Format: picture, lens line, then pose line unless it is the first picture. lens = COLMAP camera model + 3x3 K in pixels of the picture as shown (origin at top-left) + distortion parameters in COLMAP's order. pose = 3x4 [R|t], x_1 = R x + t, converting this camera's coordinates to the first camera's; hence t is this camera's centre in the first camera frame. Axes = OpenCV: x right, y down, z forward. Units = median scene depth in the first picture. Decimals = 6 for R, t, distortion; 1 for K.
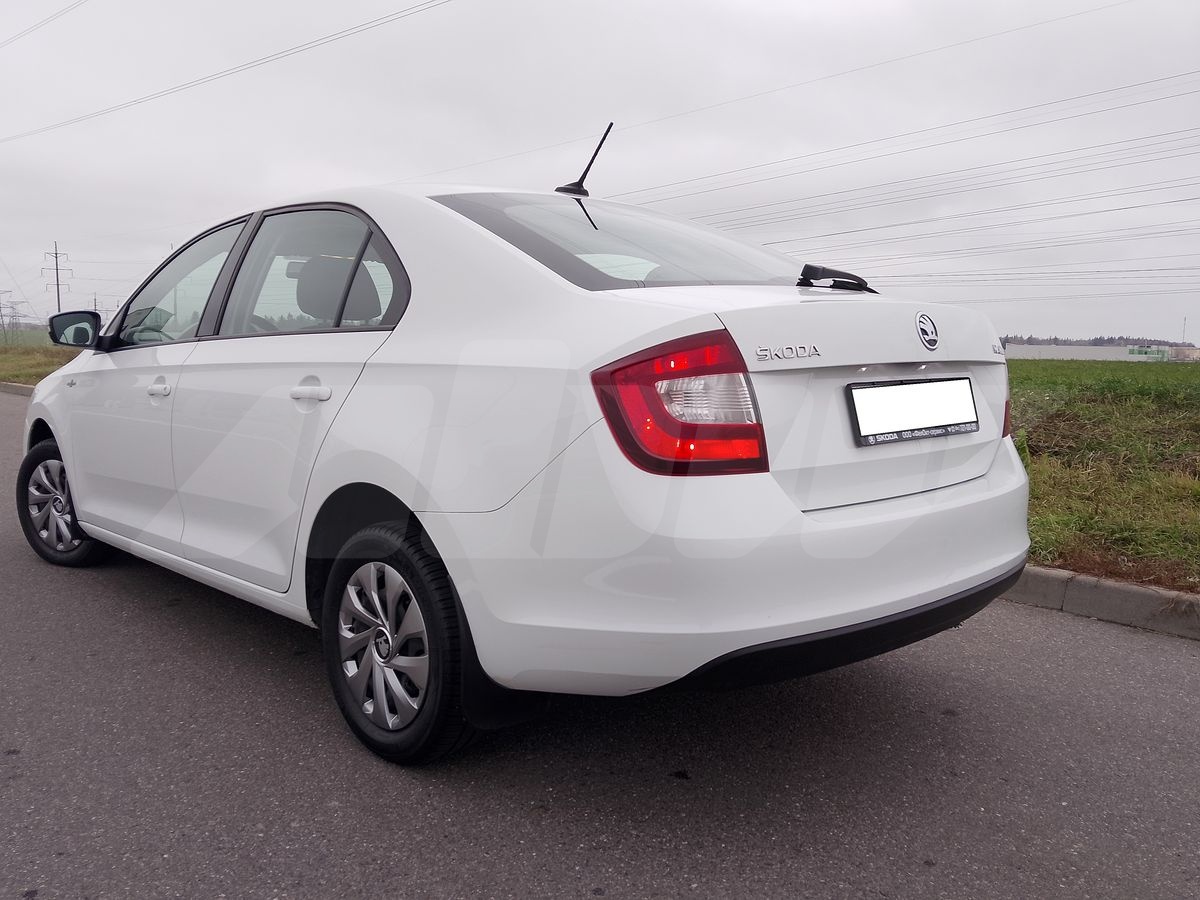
lens RADIAL K [[995.7, 0, 600.0], [0, 995.7, 450.0], [0, 0, 1]] dist [-0.005683, -0.017809]
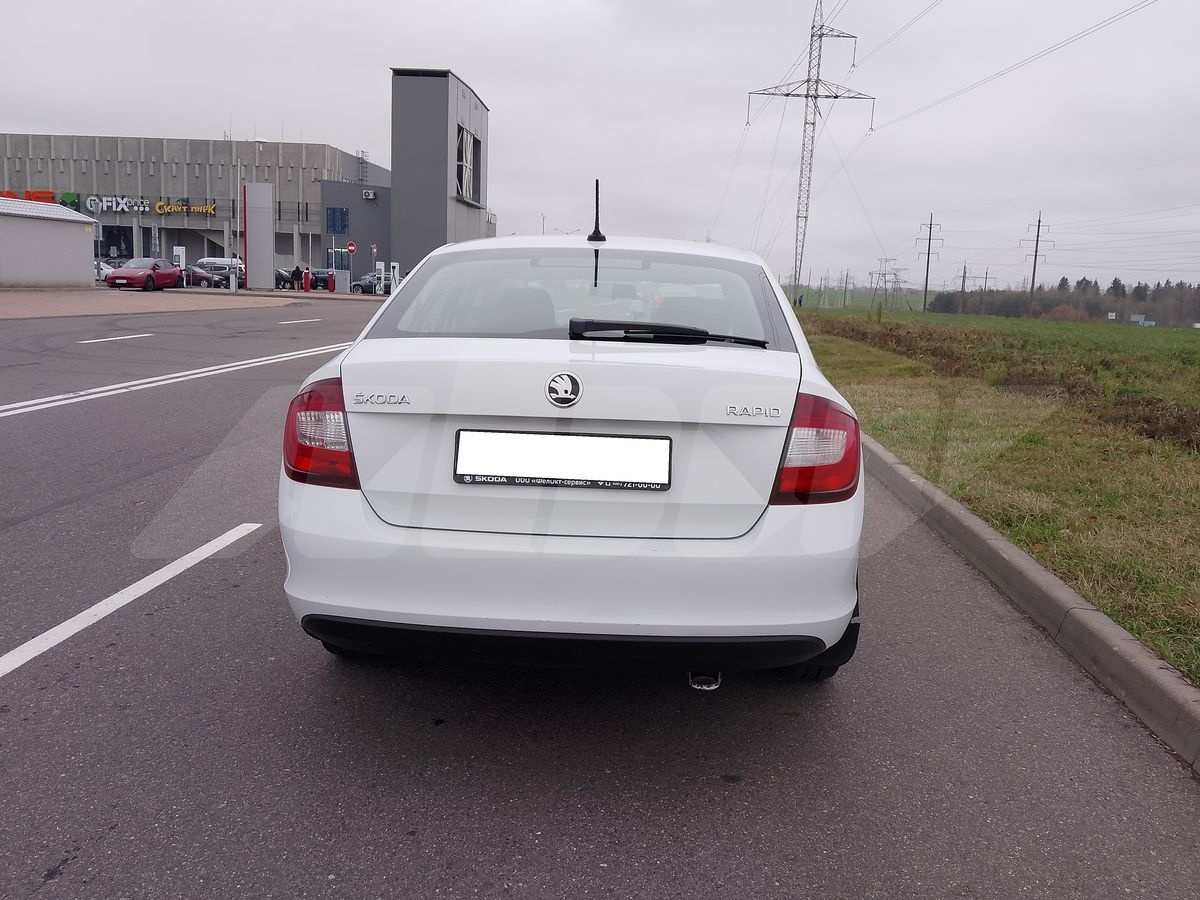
lens RADIAL K [[995.7, 0, 600.0], [0, 995.7, 450.0], [0, 0, 1]] dist [-0.005683, -0.017809]
pose [[0.686487, 0.131824, -0.715093, 1.213744], [-0.109447, 0.990958, 0.077609, -0.152118], [0.718858, 0.024987, 0.694707, 0.295204]]
